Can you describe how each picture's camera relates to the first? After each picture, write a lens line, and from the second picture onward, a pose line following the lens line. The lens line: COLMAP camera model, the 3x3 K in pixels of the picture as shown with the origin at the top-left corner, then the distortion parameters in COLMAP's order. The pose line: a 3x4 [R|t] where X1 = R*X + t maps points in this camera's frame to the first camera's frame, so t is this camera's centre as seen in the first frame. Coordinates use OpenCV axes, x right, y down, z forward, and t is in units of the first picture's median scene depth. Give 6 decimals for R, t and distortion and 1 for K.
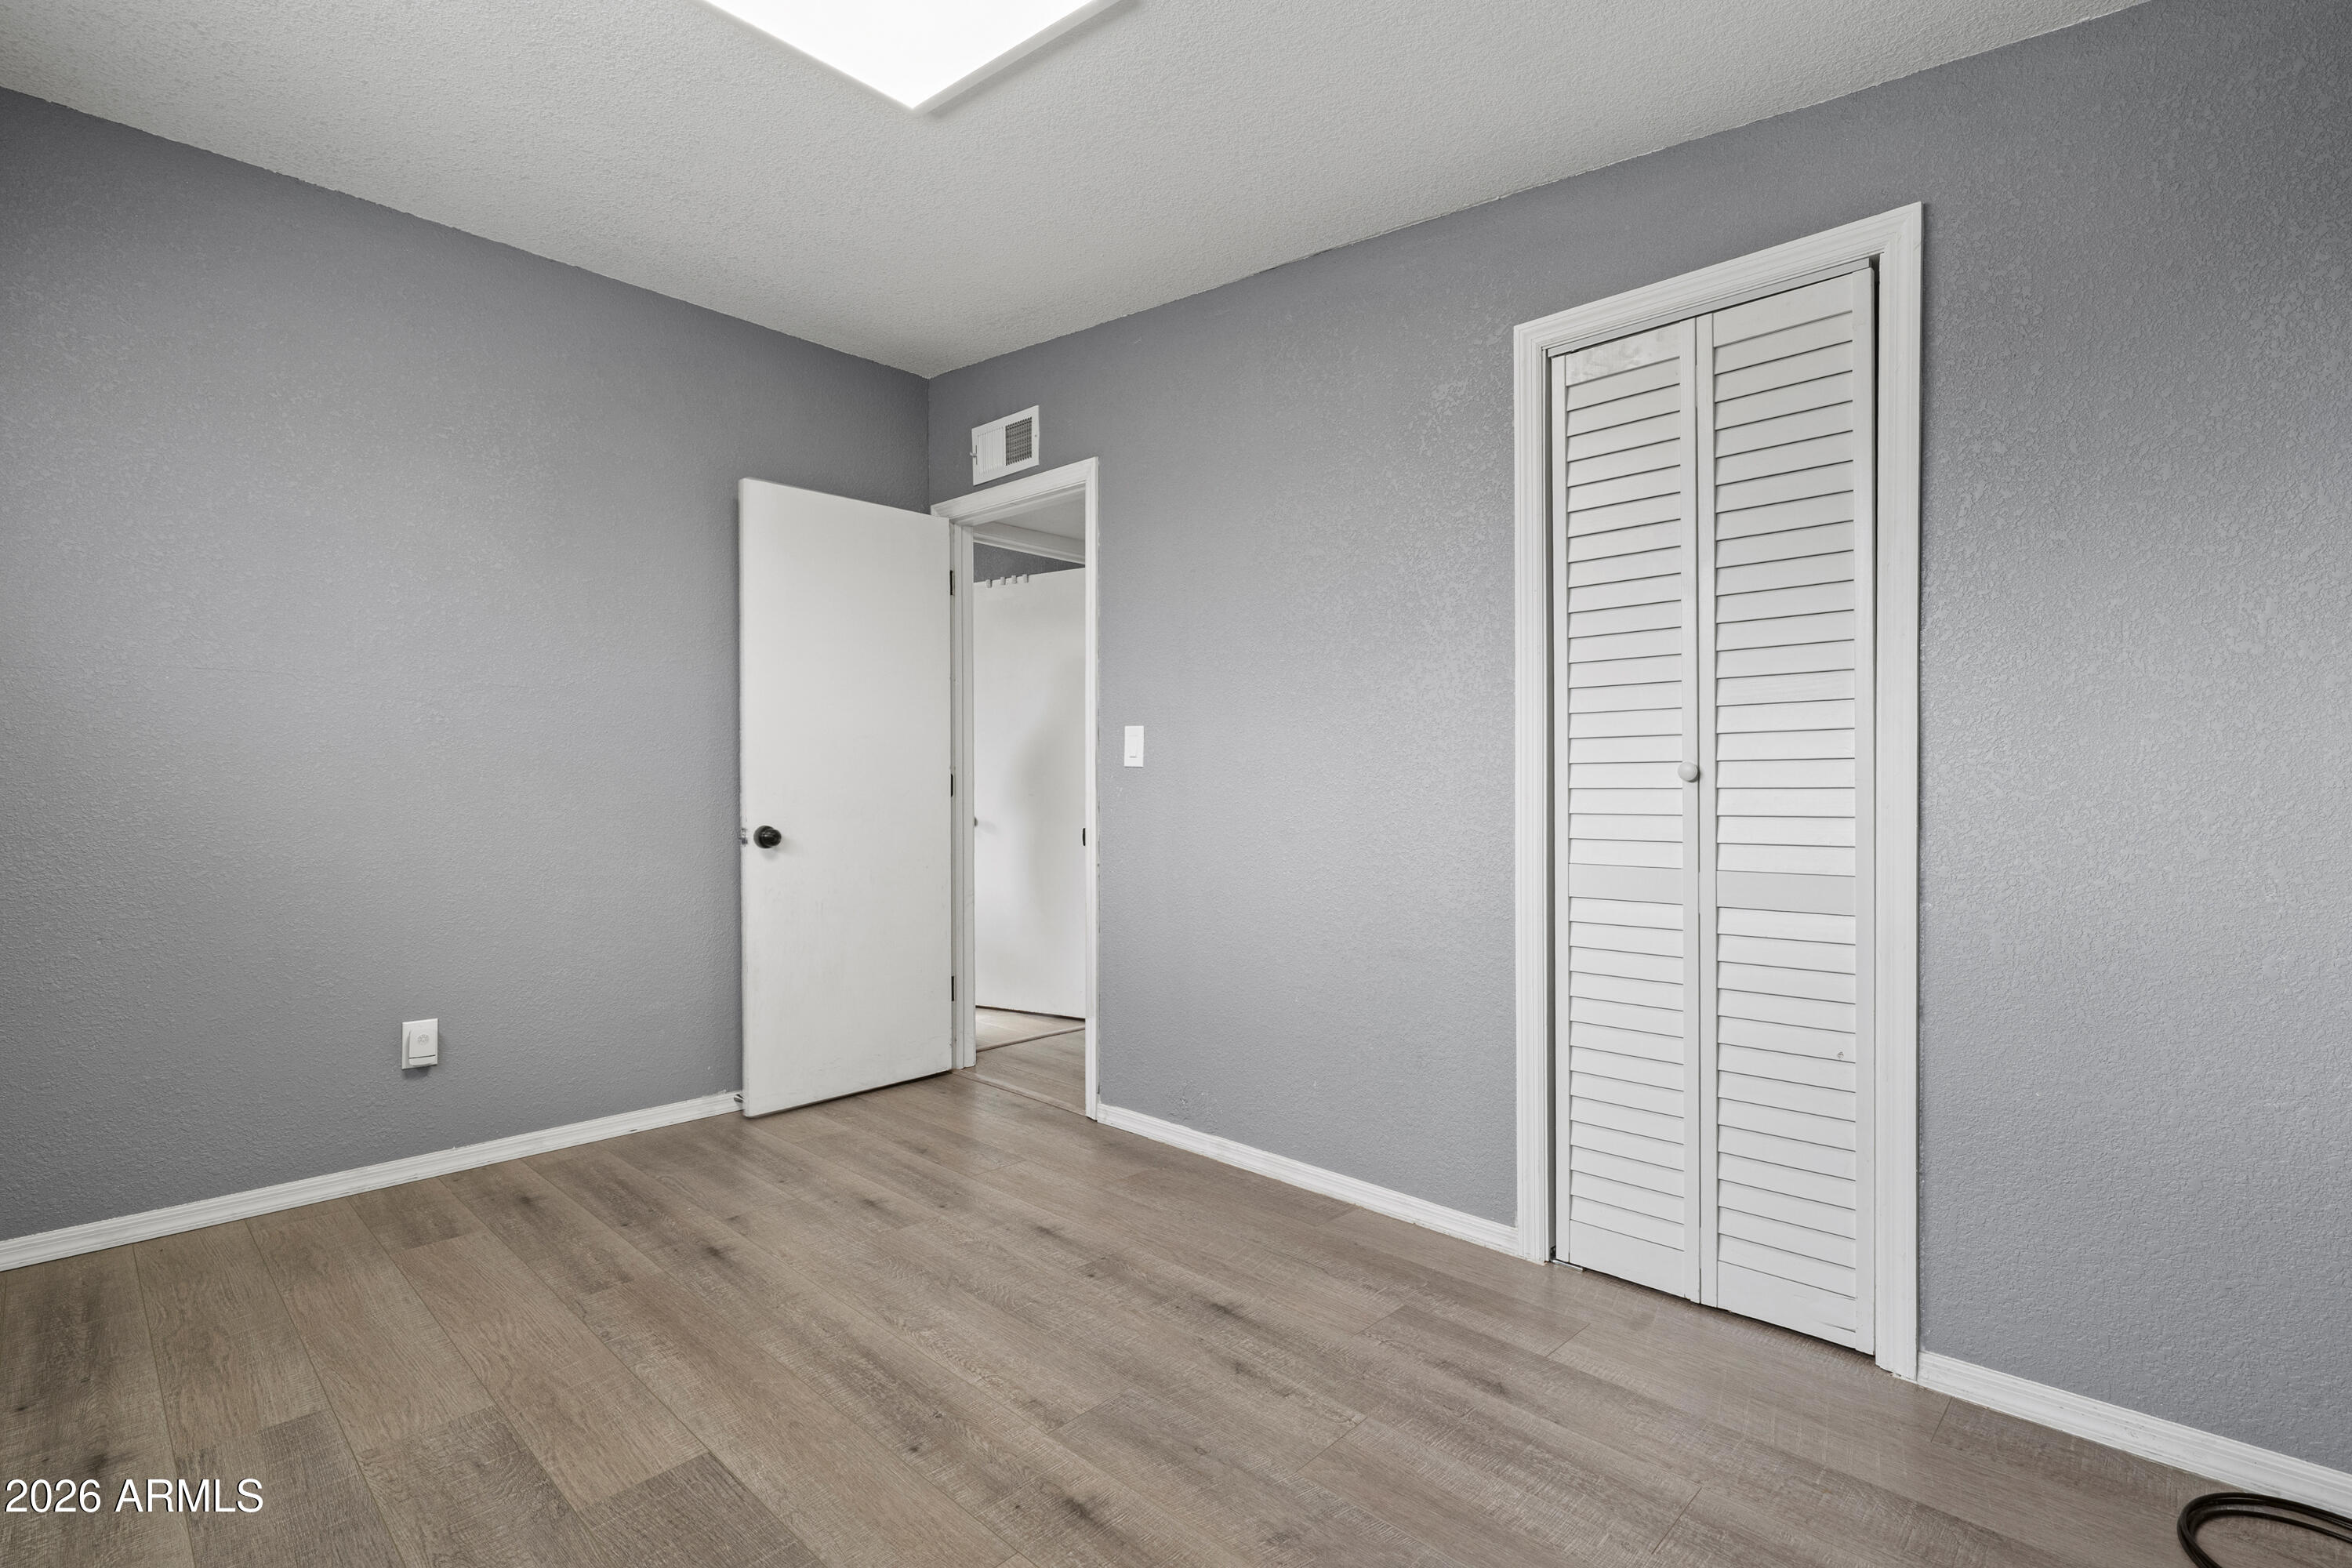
lens RADIAL K [[1083.5, 0, 1176.2], [0, 1083.5, 787.0], [0, 0, 1]] dist [-0.000323, -0.001311]
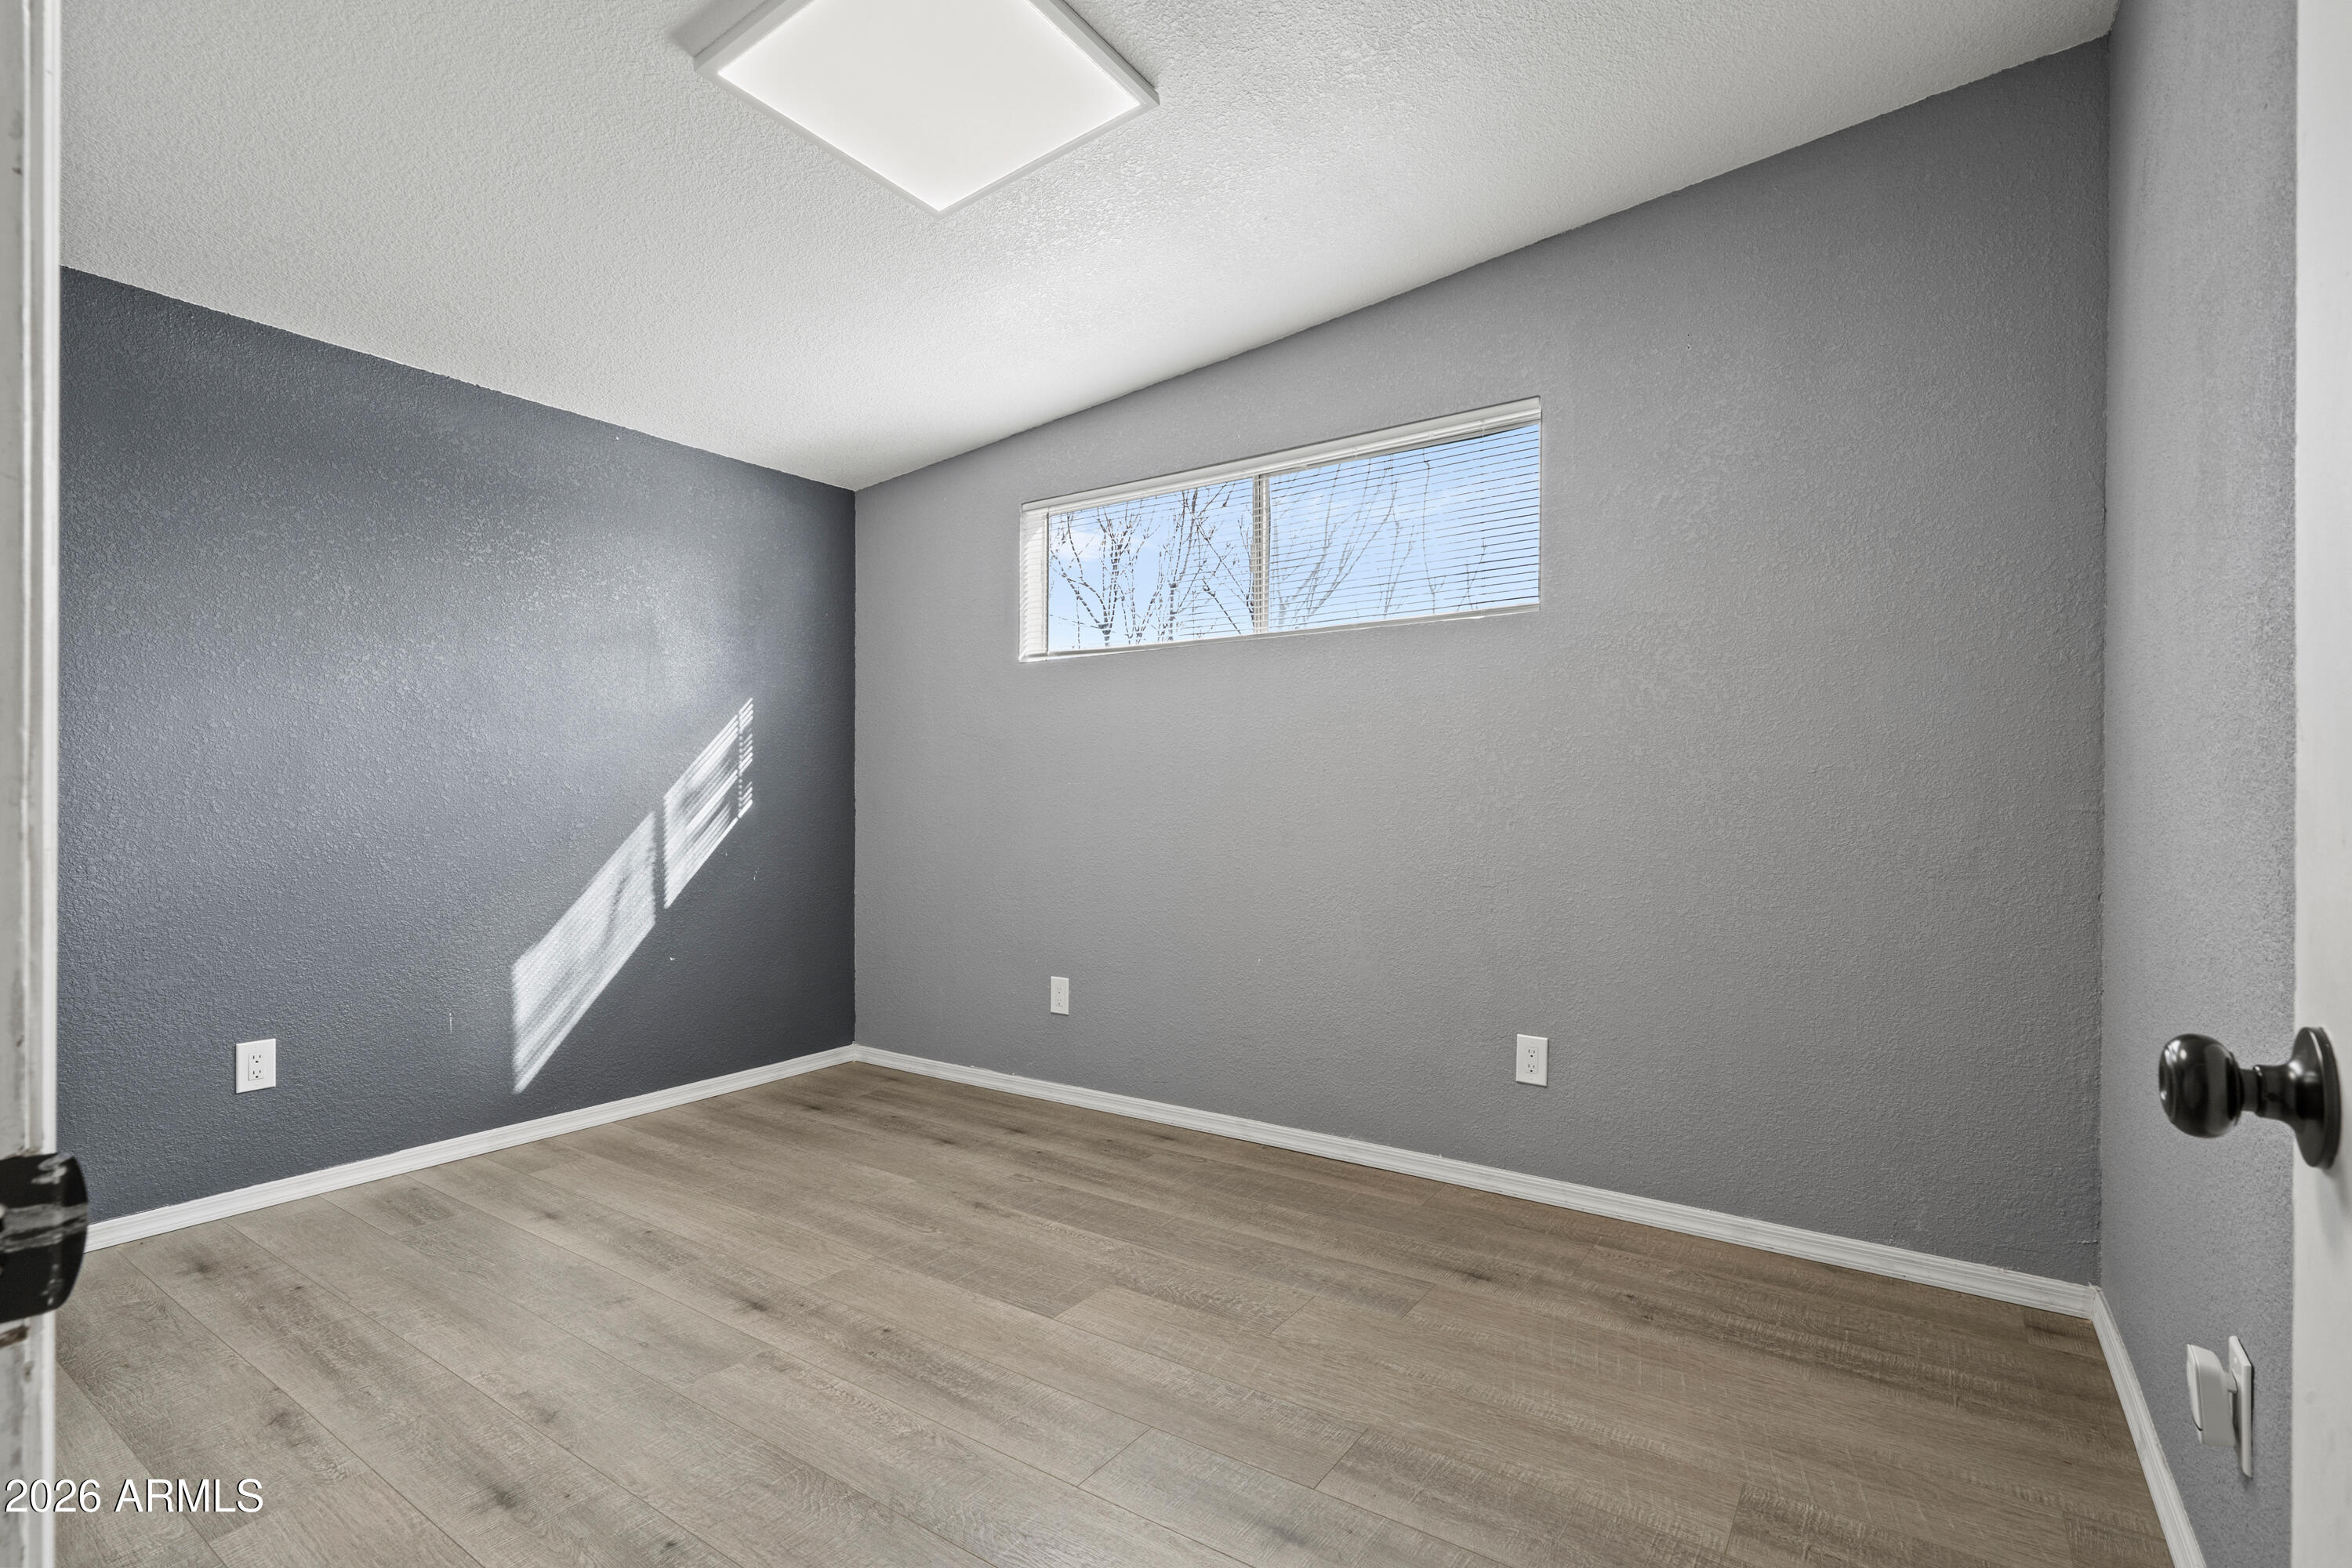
lens RADIAL K [[1083.5, 0, 1174.9], [0, 1083.5, 793.3], [0, 0, 1]] dist [-0.000323, -0.001311]
pose [[-0.987141, -0.001476, -0.159848, -0.336930], [-0.000630, 0.999986, -0.005344, 0.001210], [0.159853, -0.005175, -0.987127, 2.086928]]
